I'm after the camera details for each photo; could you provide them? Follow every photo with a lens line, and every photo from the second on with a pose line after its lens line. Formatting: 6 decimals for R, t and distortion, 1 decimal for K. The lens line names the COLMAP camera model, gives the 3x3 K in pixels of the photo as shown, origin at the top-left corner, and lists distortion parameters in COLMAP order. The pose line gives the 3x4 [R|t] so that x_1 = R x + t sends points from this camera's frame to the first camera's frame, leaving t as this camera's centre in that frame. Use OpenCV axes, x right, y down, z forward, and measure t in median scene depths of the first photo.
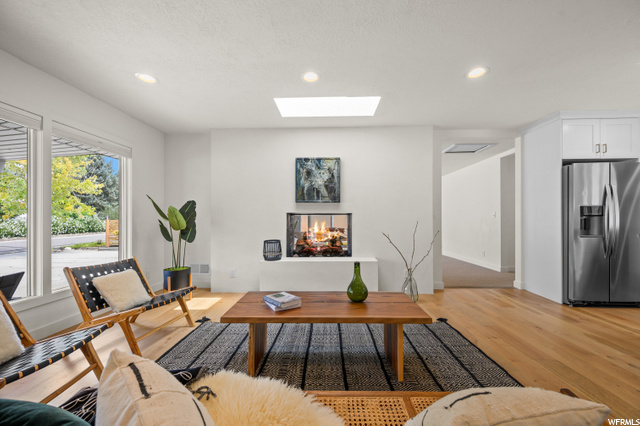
lens RADIAL K [[256.1, 0, 319.5], [0, 256.1, 218.4], [0, 0, 1]] dist [-0.001452, 0.000723]
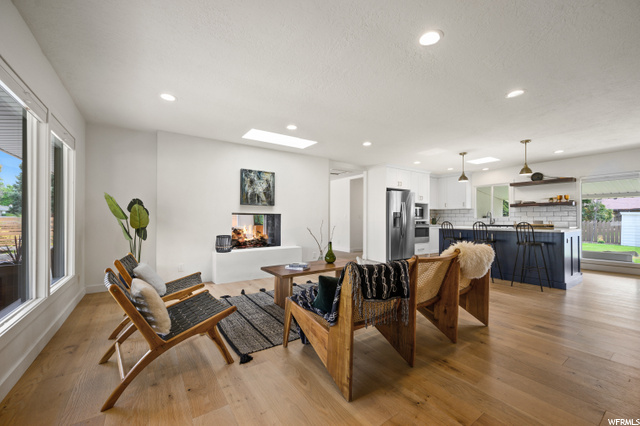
lens RADIAL K [[256.1, 0, 322.9], [0, 256.1, 214.5], [0, 0, 1]] dist [-0.001452, 0.000723]
pose [[0.806241, 0.015498, 0.591384, -0.509500], [-0.008553, 0.999858, -0.014542, 0.001004], [-0.591525, 0.006666, 0.806259, -0.238409]]
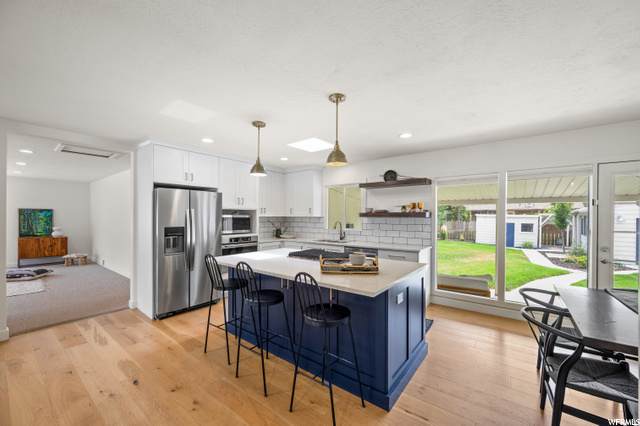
lens RADIAL K [[256.1, 0, 320.6], [0, 256.1, 217.4], [0, 0, 1]] dist [-0.001452, 0.000723]
pose [[0.581812, 0.002360, 0.813320, 0.445137], [-0.010168, 0.999939, 0.004372, -0.088217], [-0.813260, -0.010814, 0.581801, -0.157349]]
